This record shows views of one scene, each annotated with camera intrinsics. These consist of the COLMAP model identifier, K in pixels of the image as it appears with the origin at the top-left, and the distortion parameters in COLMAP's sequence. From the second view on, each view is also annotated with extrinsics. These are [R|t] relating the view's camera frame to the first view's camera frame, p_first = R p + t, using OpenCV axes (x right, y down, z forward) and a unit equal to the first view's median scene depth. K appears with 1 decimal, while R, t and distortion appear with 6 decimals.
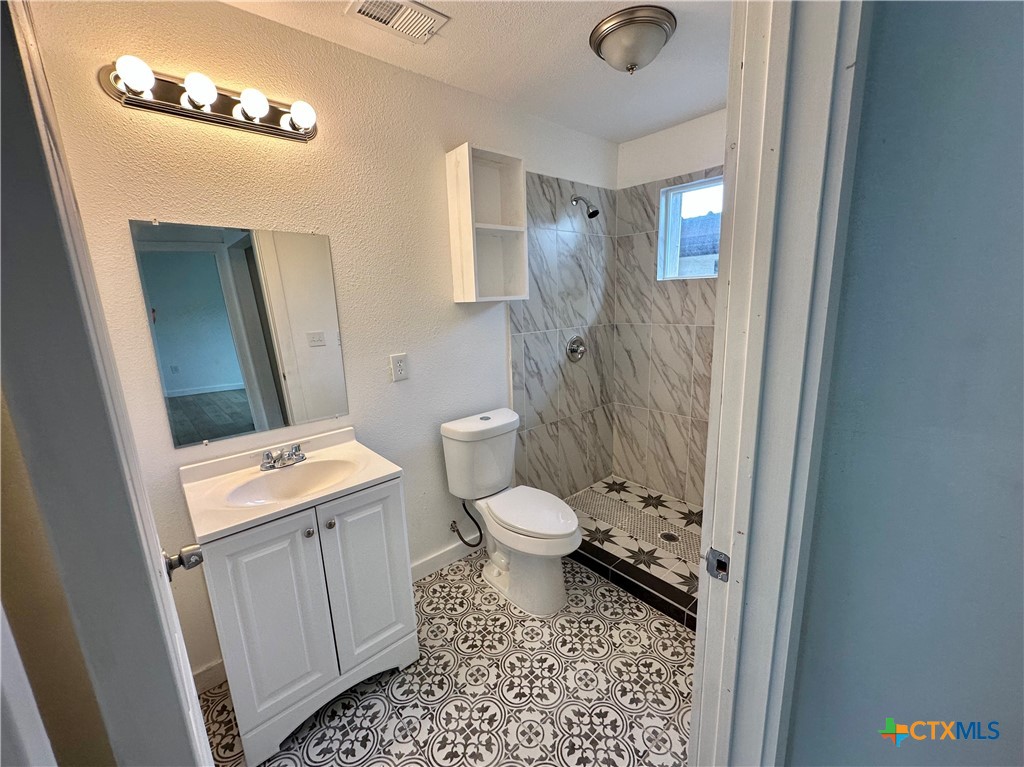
lens RADIAL K [[410.4, 0, 512.0], [0, 410.4, 383.5], [0, 0, 1]] dist [-0.000806, 0.000113]
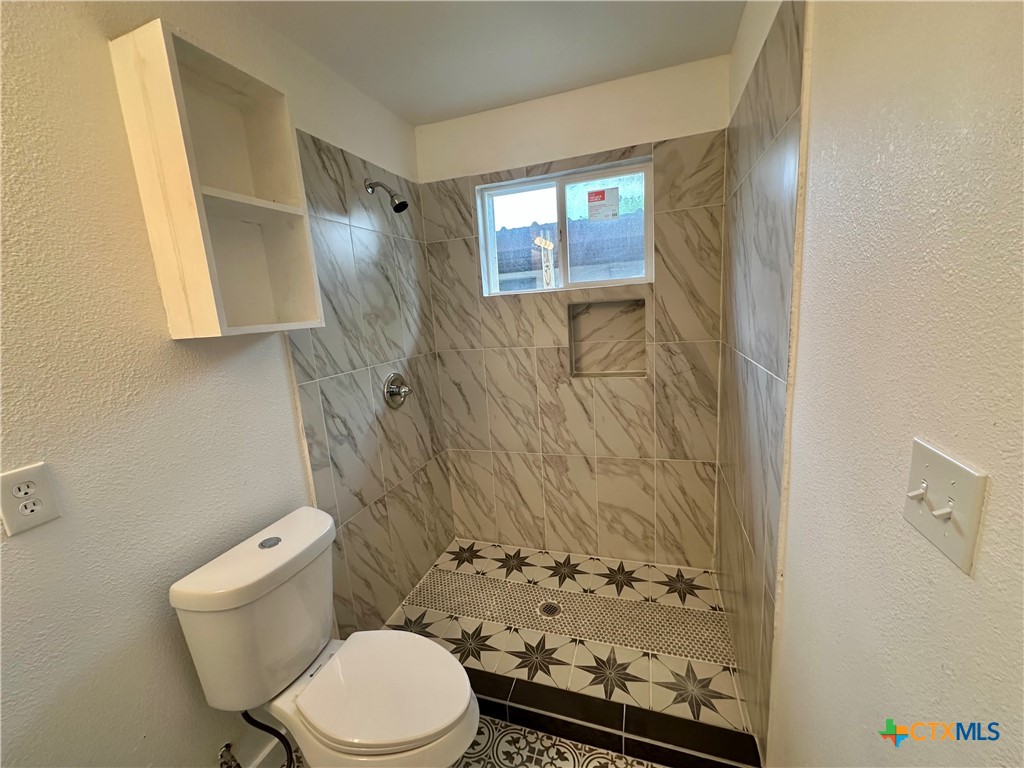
lens RADIAL K [[410.4, 0, 512.0], [0, 410.4, 384.0], [0, 0, 1]] dist [-0.000806, 0.000113]
pose [[0.861343, -0.115579, 0.494702, -0.026001], [0.140213, 0.990038, -0.012823, -0.058724], [-0.488291, 0.080409, 0.868968, 0.270648]]
